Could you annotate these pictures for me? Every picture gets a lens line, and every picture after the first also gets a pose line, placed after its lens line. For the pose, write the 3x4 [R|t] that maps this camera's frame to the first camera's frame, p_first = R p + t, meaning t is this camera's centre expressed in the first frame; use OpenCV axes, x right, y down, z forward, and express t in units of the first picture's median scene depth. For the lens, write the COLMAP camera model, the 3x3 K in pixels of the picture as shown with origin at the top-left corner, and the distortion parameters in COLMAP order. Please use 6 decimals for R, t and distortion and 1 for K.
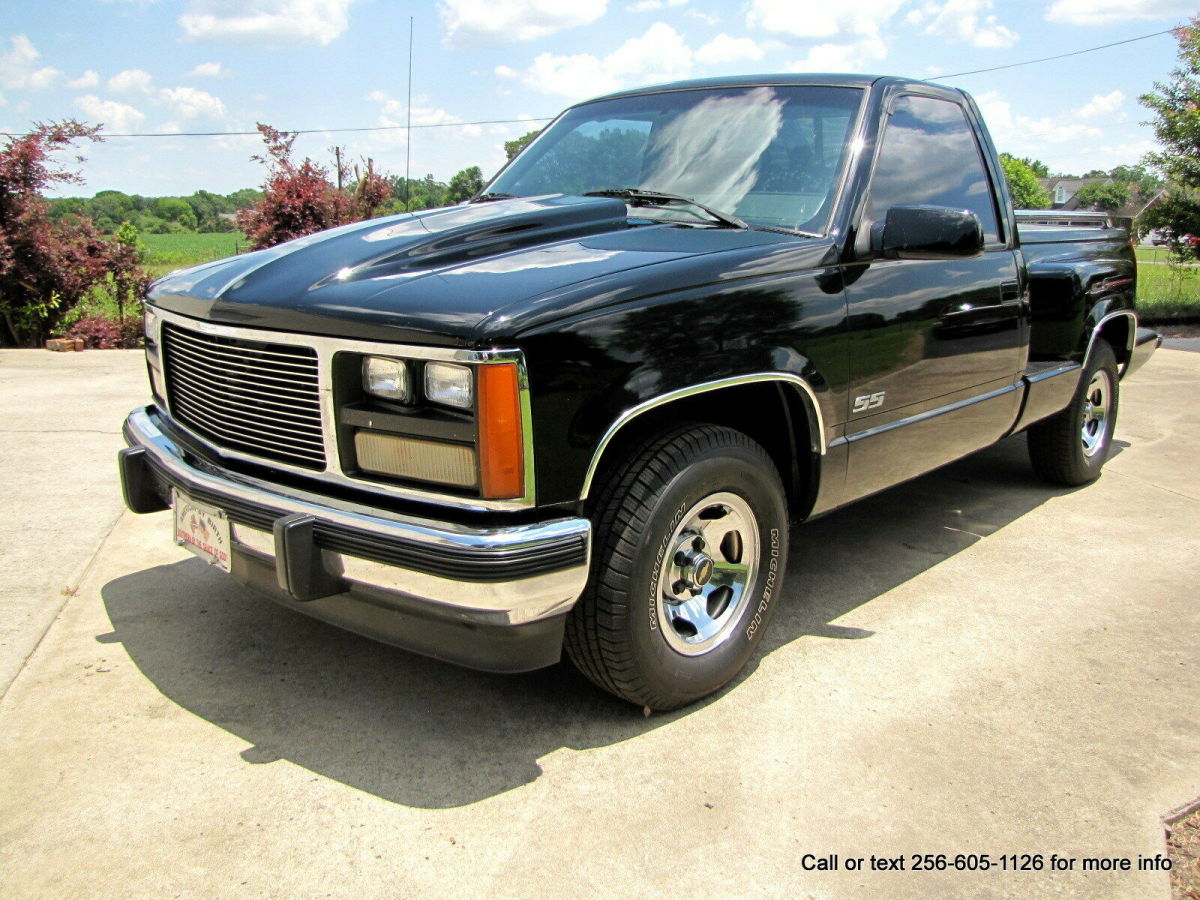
lens RADIAL K [[1010.1, 0, 599.9], [0, 1010.1, 453.1], [0, 0, 1]] dist [-0.149729, 0.104345]
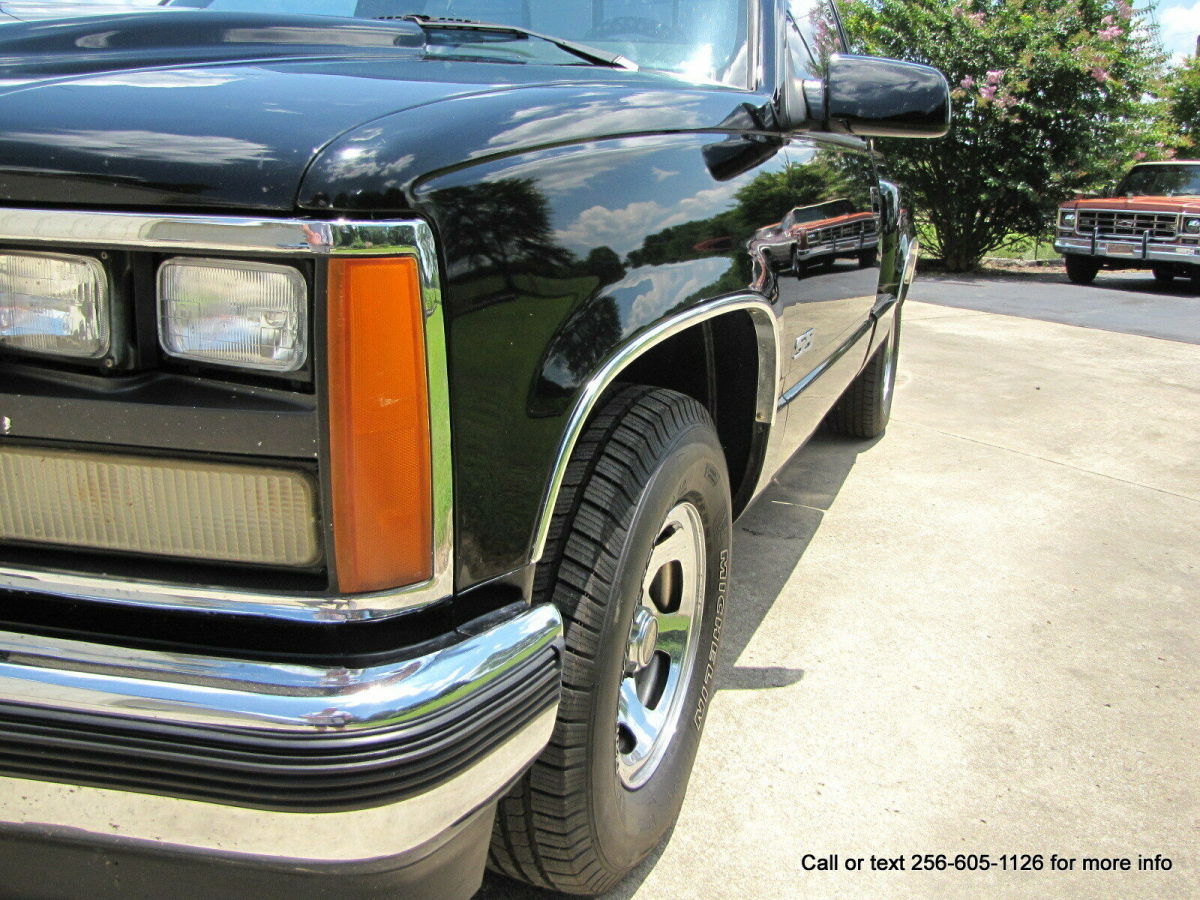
lens RADIAL K [[992.6, 0, 607.4], [0, 992.6, 453.1], [0, 0, 1]] dist [-0.130591, -0.018323]
pose [[0.911968, -0.065405, 0.405014, -0.166885], [0.045856, 0.997275, 0.057794, -0.028443], [-0.407690, -0.034134, 0.912482, 0.575613]]
